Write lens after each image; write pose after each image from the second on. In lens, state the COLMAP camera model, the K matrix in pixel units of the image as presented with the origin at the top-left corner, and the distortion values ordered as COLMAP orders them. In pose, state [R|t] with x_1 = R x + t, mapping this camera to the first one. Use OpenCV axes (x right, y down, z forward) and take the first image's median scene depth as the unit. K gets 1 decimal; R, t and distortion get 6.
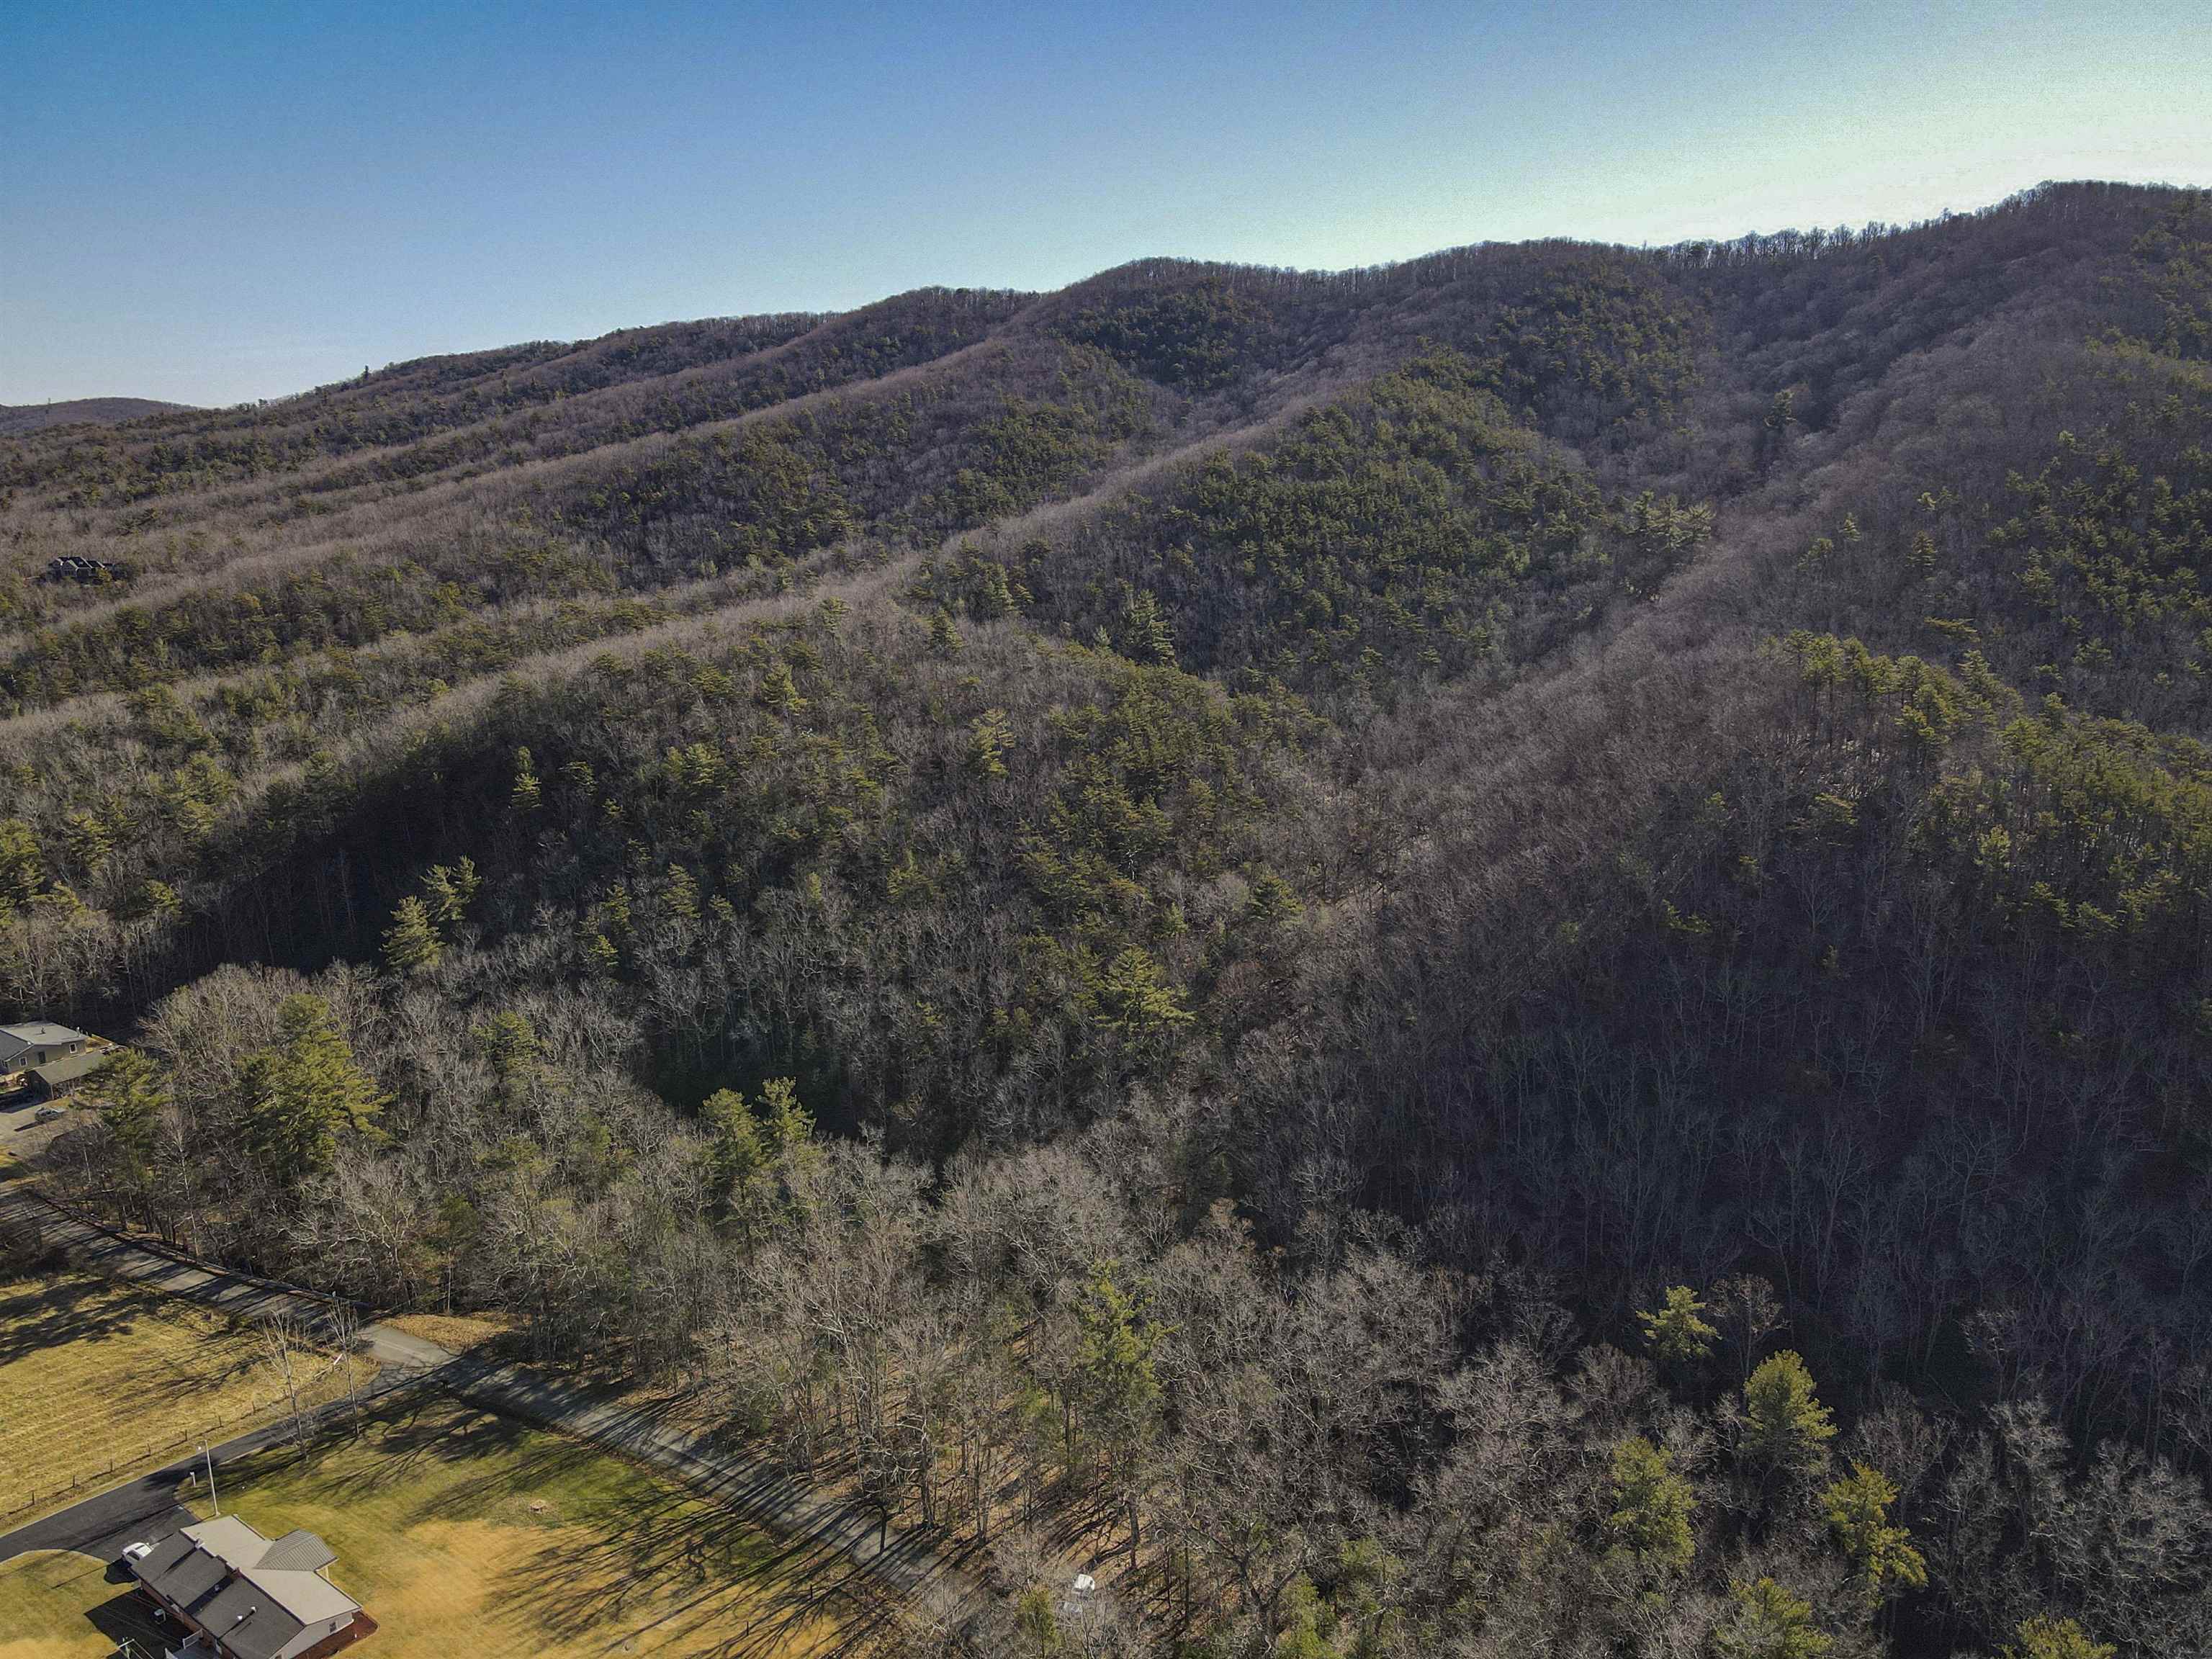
lens RADIAL K [[1596.6, 0, 1111.5], [0, 1596.6, 835.5], [0, 0, 1]] dist [0.006209, 0.006298]
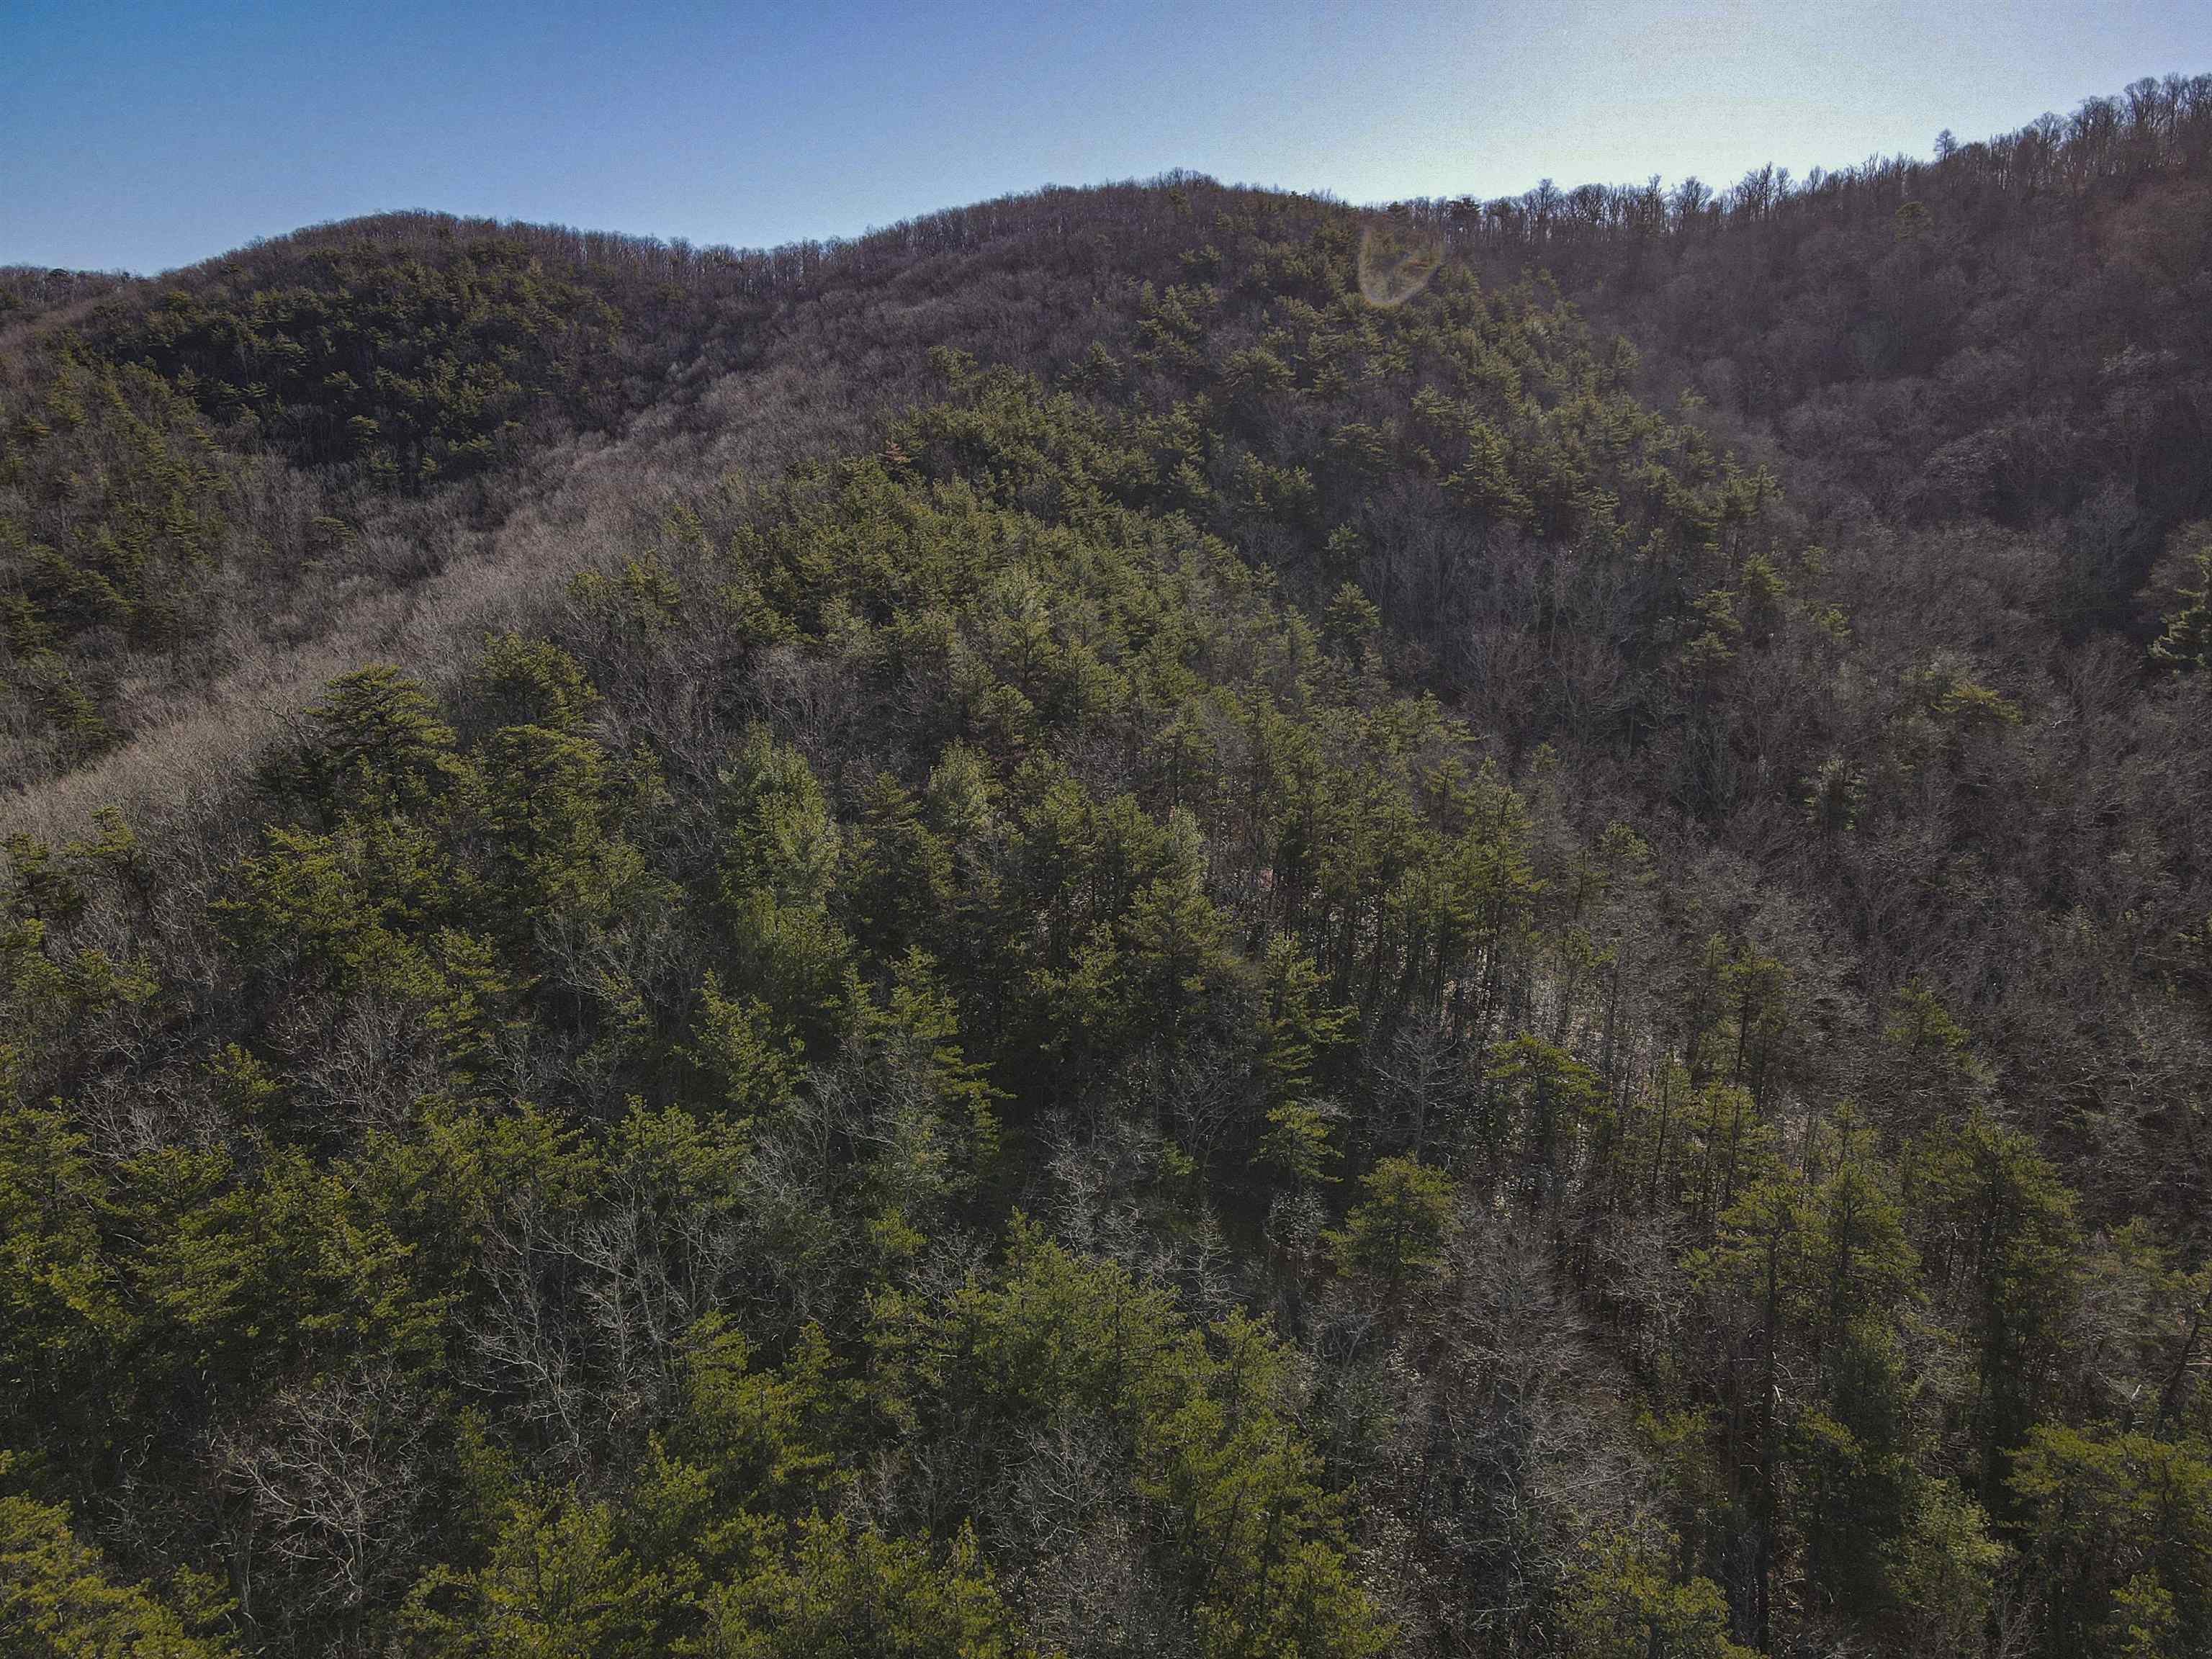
lens RADIAL K [[1596.6, 0, 1111.5], [0, 1596.6, 835.5], [0, 0, 1]] dist [0.006209, 0.006298]
pose [[0.956718, -0.062229, 0.284286, 0.120458], [0.071445, 0.997198, -0.022154, -0.191401], [-0.282111, 0.041506, 0.958484, 0.644892]]
